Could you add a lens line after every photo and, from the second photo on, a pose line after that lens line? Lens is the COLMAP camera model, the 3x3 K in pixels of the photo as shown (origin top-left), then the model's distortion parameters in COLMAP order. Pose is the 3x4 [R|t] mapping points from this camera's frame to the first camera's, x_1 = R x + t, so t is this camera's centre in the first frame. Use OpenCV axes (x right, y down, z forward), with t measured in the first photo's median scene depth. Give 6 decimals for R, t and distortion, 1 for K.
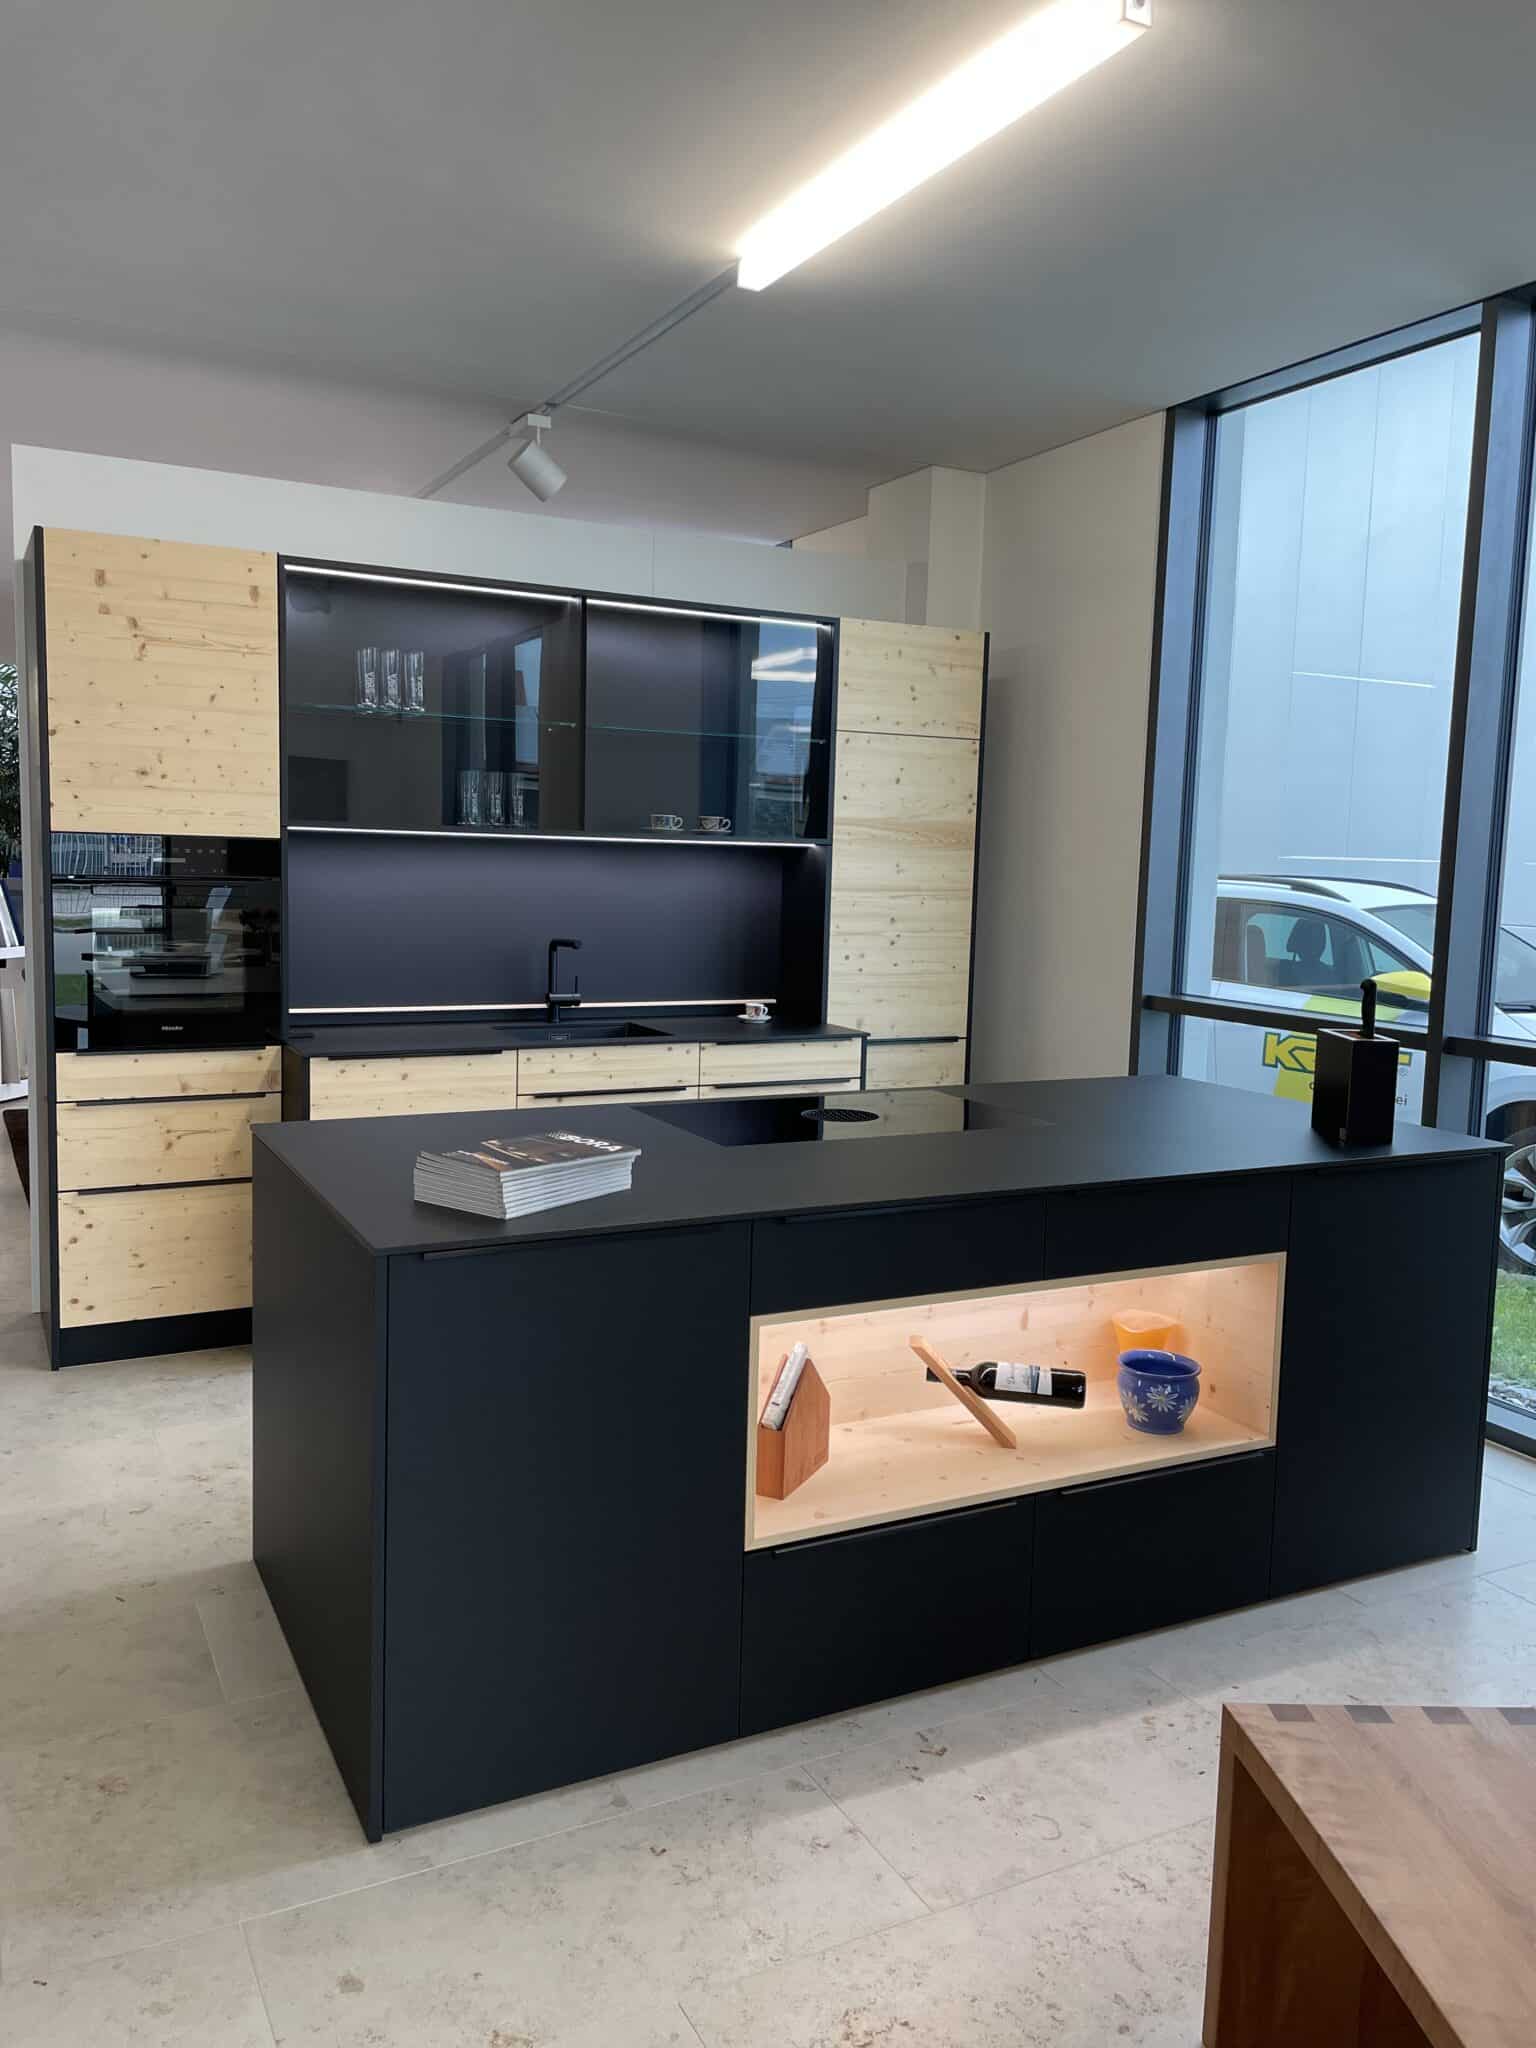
lens RADIAL K [[1558.3, 0, 760.1], [0, 1558.3, 1018.4], [0, 0, 1]] dist [0.094072, -0.130735]
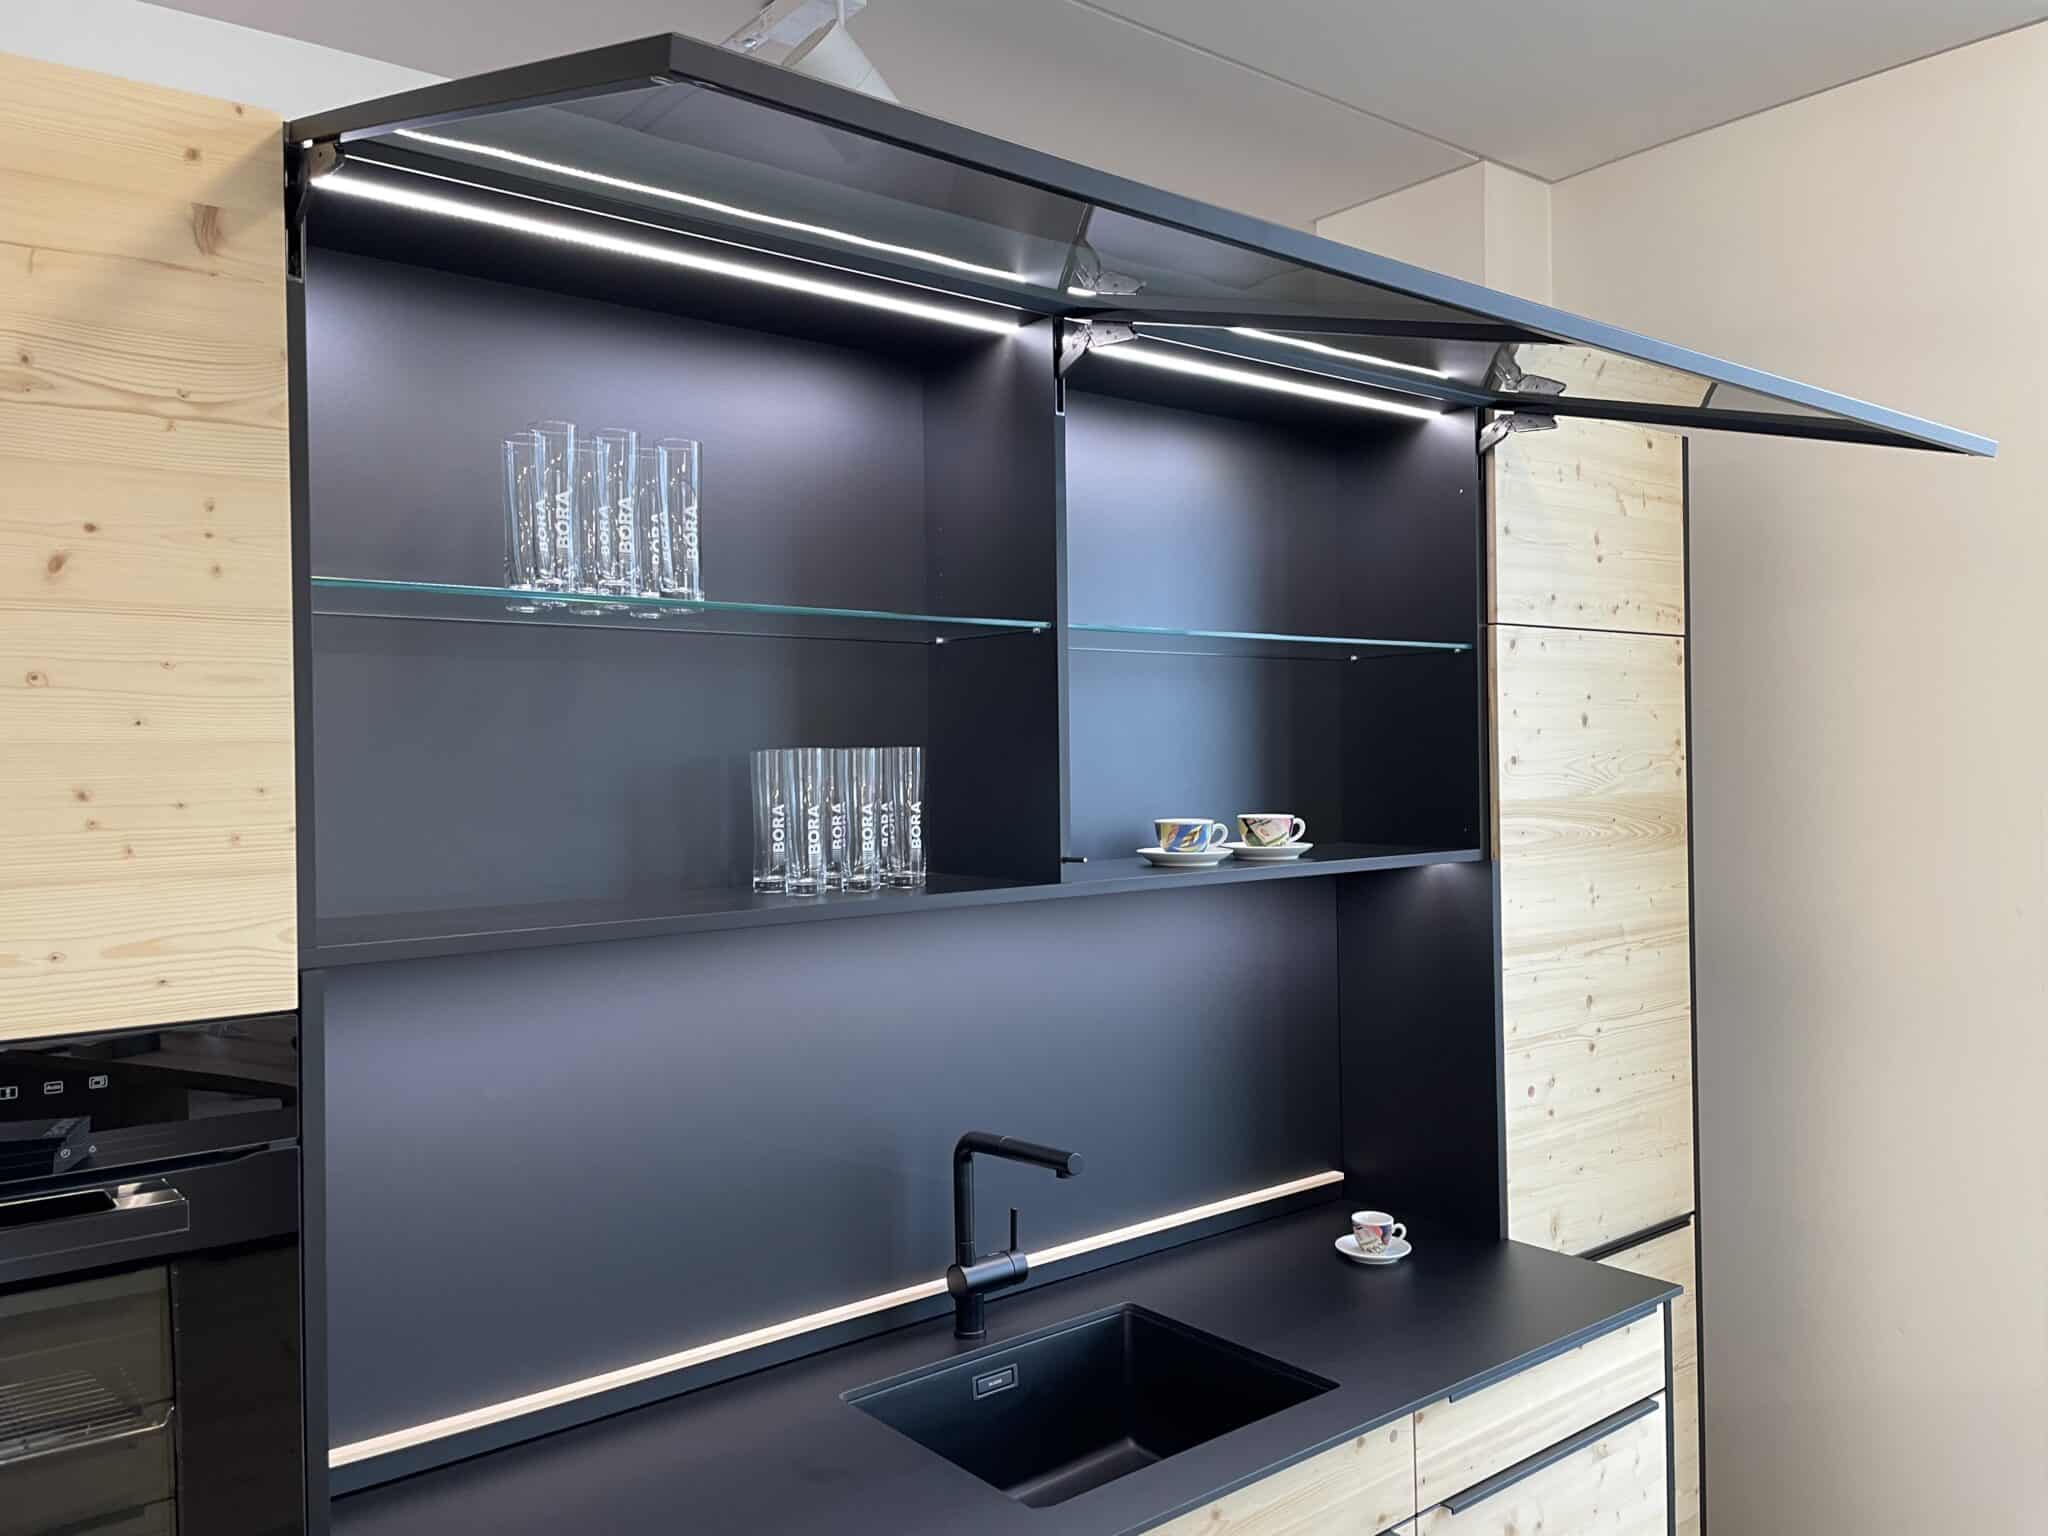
lens RADIAL K [[1558.4, 0, 1039.0], [0, 1558.4, 756.8], [0, 0, 1]] dist [0.095056, -0.130460]
pose [[0.976604, -0.041356, 0.211032, -0.195572], [0.062704, 0.993453, -0.095492, -0.107713], [-0.205701, 0.106490, 0.972804, 0.571338]]
